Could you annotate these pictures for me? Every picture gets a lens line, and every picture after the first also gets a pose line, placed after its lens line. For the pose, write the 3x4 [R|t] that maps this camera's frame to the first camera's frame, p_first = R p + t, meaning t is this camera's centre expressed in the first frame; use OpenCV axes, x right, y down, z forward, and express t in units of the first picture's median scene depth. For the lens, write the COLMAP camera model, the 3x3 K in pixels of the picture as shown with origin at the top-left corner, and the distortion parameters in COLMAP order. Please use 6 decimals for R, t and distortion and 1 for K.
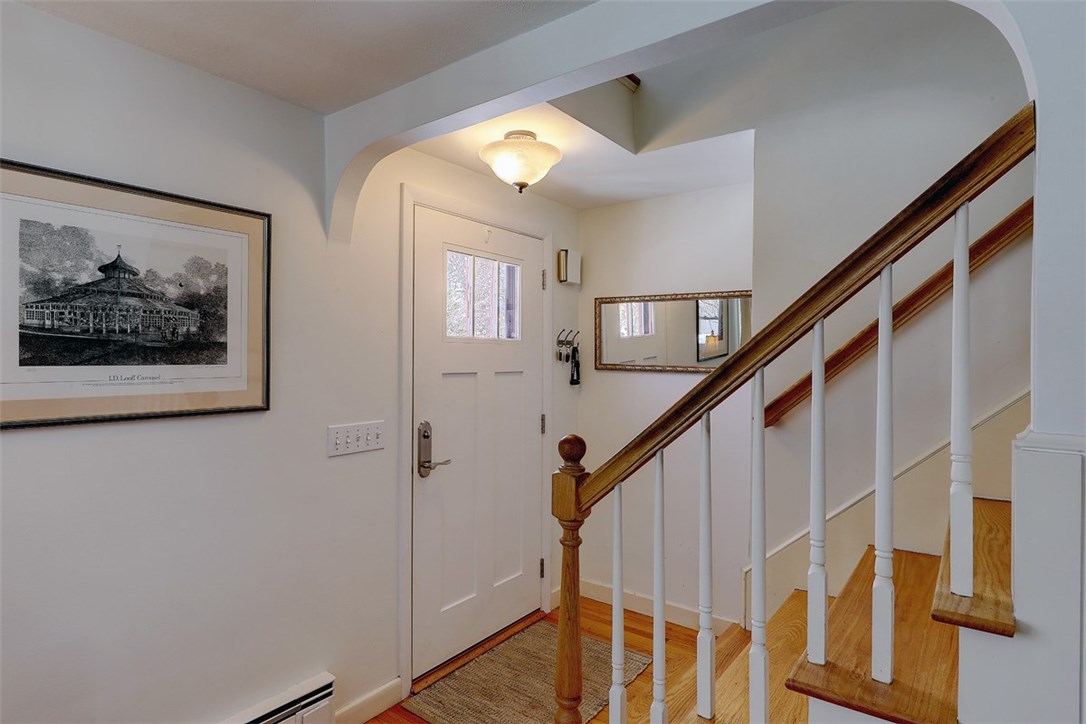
lens RADIAL K [[589.6, 0, 545.7], [0, 589.6, 361.7], [0, 0, 1]] dist [-0.001892, -0.000551]
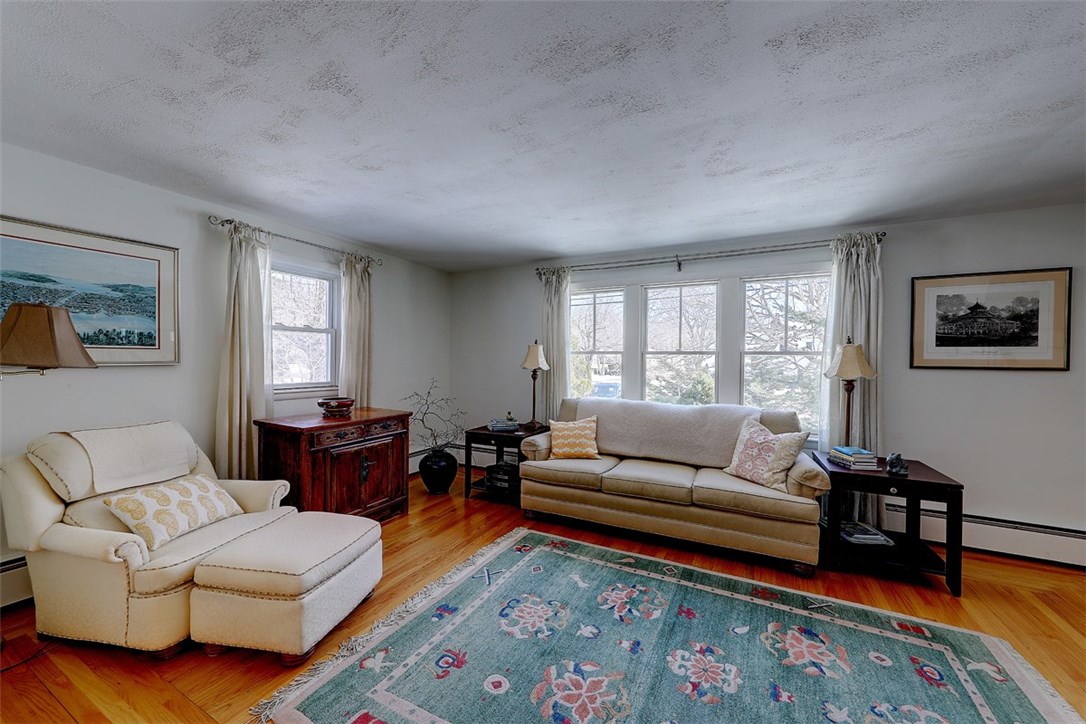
lens RADIAL K [[414.7, 0, 540.8], [0, 414.7, 359.0], [0, 0, 1]] dist [0.006023, -0.000356]
pose [[0.174788, 0.002044, -0.984604, 0.647758], [-0.012722, 0.999919, -0.000183, 0.077553], [0.984524, 0.012559, 0.174800, -1.054377]]
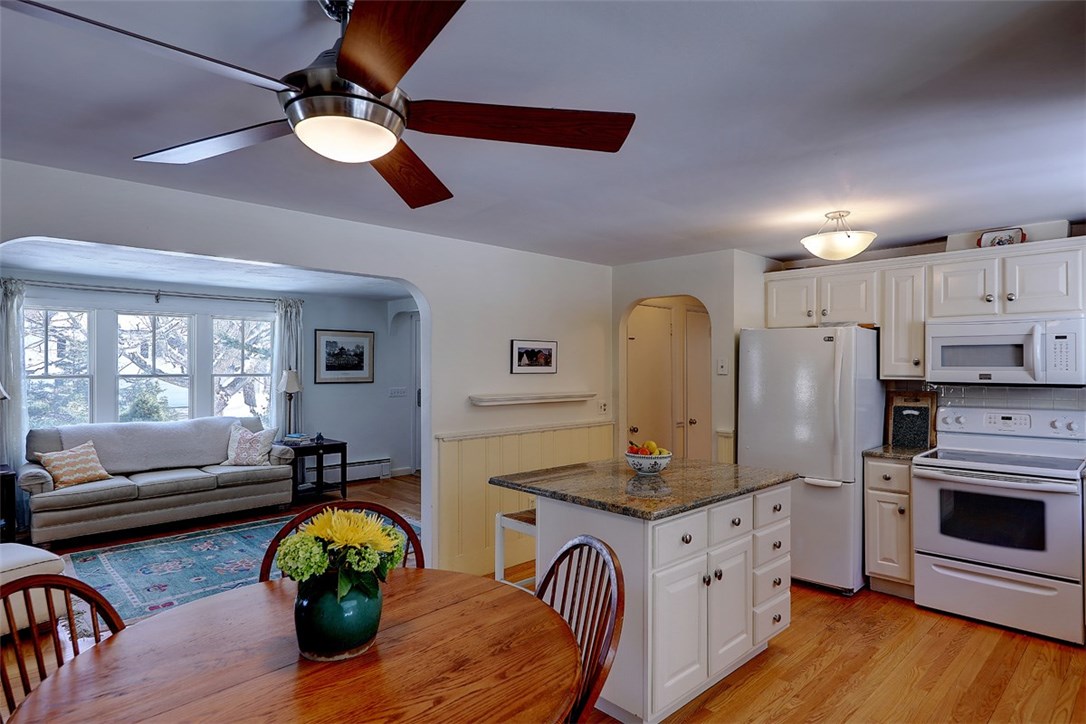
lens RADIAL K [[591.9, 0, 545.2], [0, 591.9, 363.8], [0, 0, 1]] dist [-0.000696, 0.000898]
pose [[0.988934, -0.000237, -0.148354, 1.407548], [-0.000334, 0.999993, -0.003819, -0.029171], [0.148354, 0.003826, 0.988927, -3.088061]]
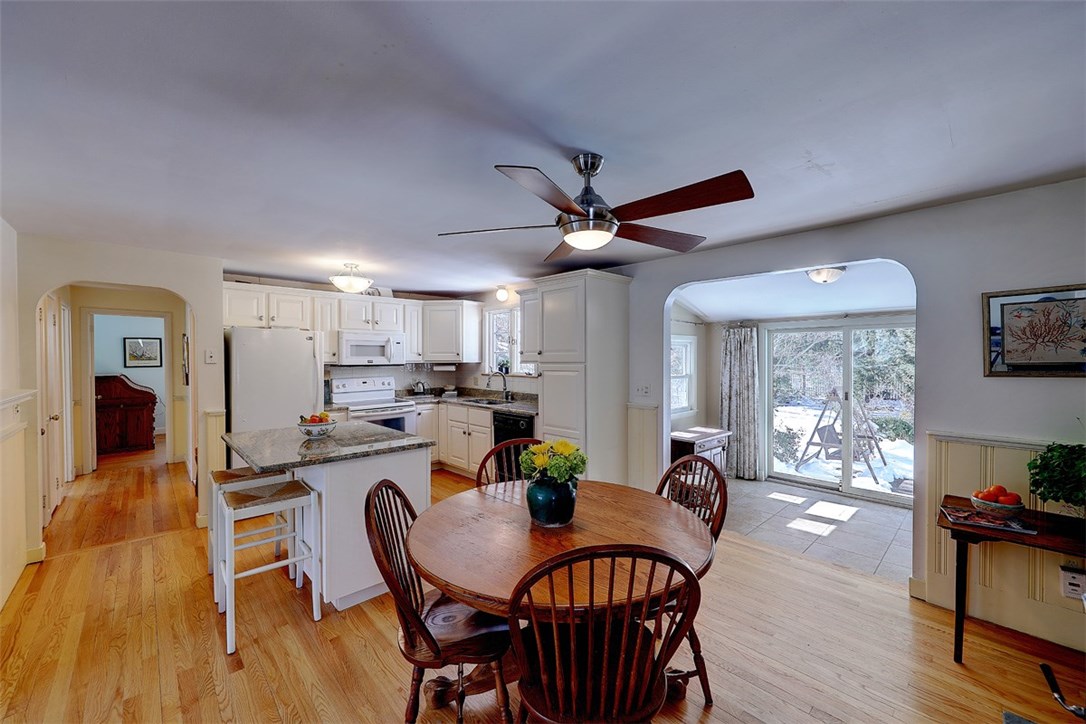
lens RADIAL K [[414.7, 0, 543.6], [0, 414.7, 361.8], [0, 0, 1]] dist [0.006023, -0.000356]
pose [[0.162738, -0.012702, 0.986588, 0.003277], [0.002460, 0.999919, 0.012468, -0.023232], [-0.986666, 0.000398, 0.162756, -2.461343]]
